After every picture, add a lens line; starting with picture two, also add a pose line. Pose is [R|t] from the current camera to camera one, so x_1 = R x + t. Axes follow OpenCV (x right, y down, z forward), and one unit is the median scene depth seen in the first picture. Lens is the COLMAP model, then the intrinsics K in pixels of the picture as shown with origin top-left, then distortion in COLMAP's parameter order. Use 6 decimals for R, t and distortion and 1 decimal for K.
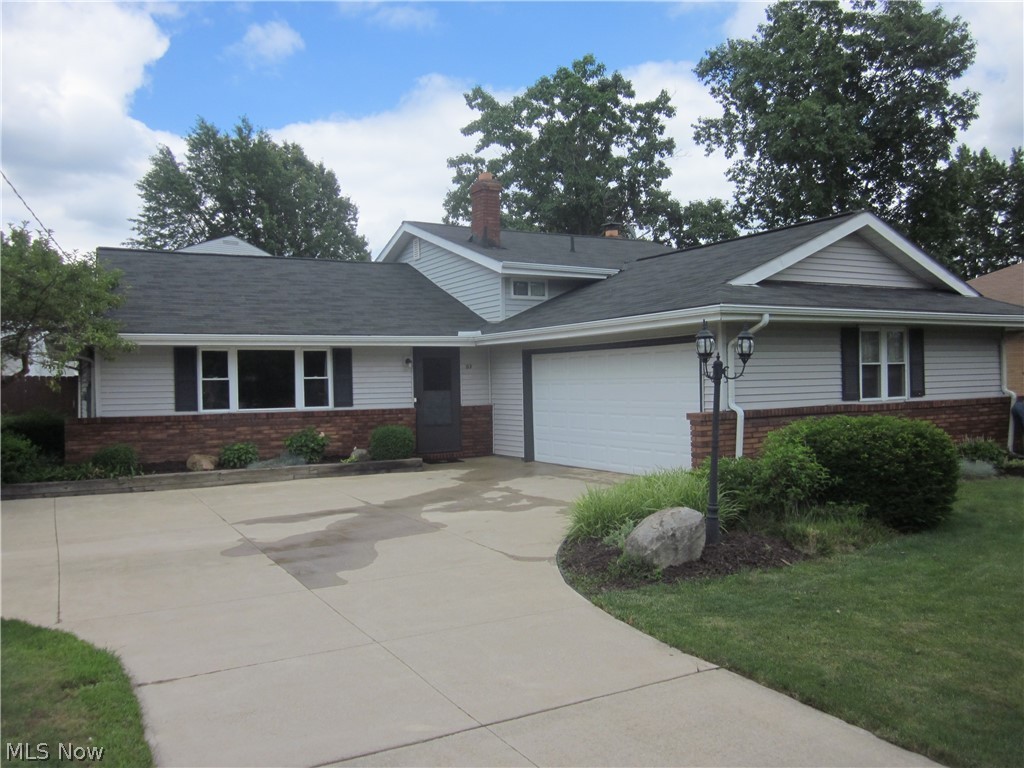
lens RADIAL K [[850.7, 0, 507.6], [0, 850.7, 383.9], [0, 0, 1]] dist [-0.039156, 0.005972]
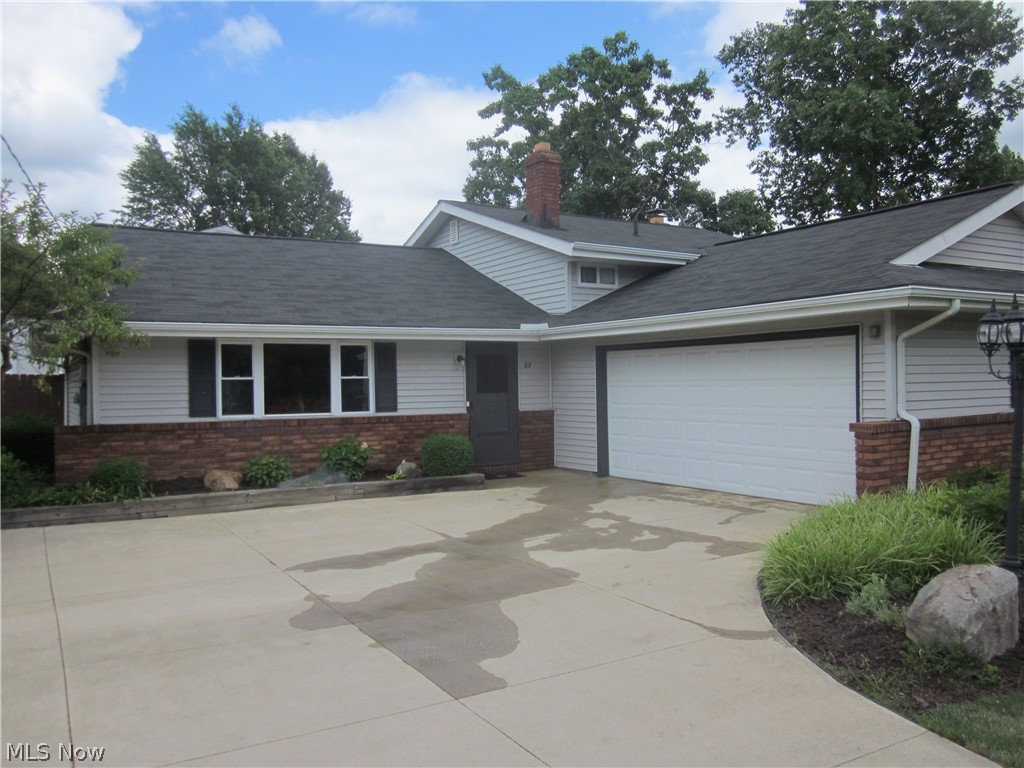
lens RADIAL K [[850.7, 0, 511.5], [0, 850.7, 384.8], [0, 0, 1]] dist [-0.039156, 0.005972]
pose [[0.999605, 0.004745, 0.027705, -0.085909], [-0.004717, 0.999988, -0.001058, 0.000253], [-0.027709, 0.000927, 0.999616, 0.140522]]
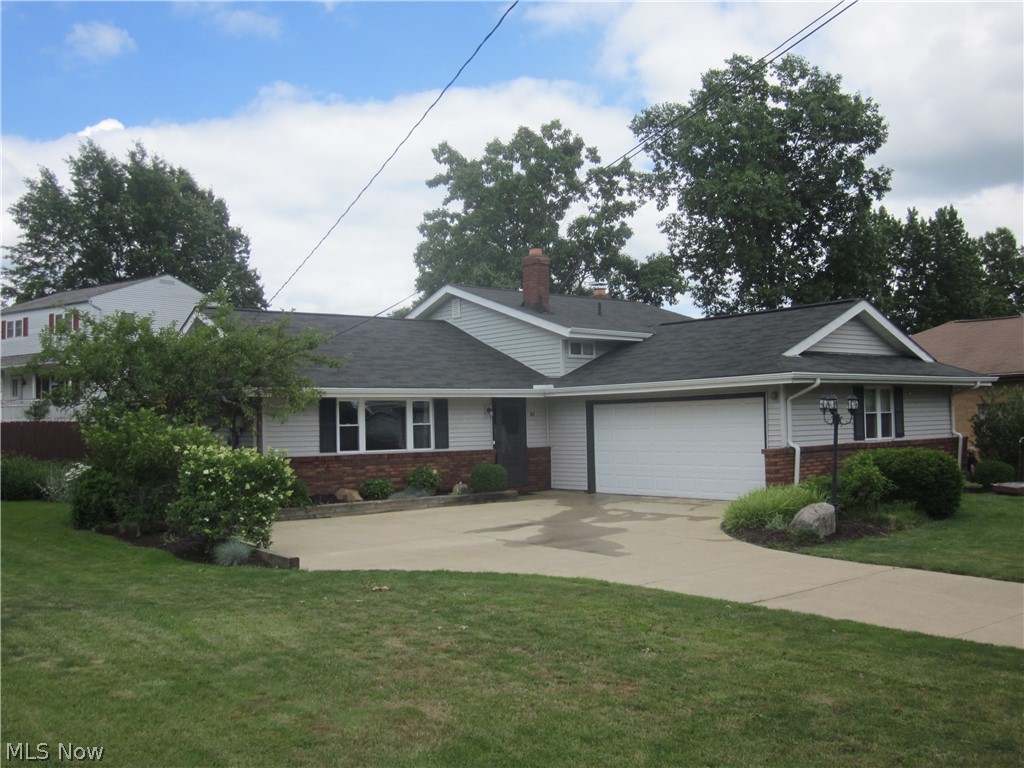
lens RADIAL K [[972.0, 0, 506.1], [0, 972.0, 378.8], [0, 0, 1]] dist [-0.066156, 0.000000]
pose [[0.986091, 0.006512, 0.166079, -0.305992], [0.002089, 0.998668, -0.051560, -0.000006], [-0.166194, 0.051190, 0.984764, -0.324450]]
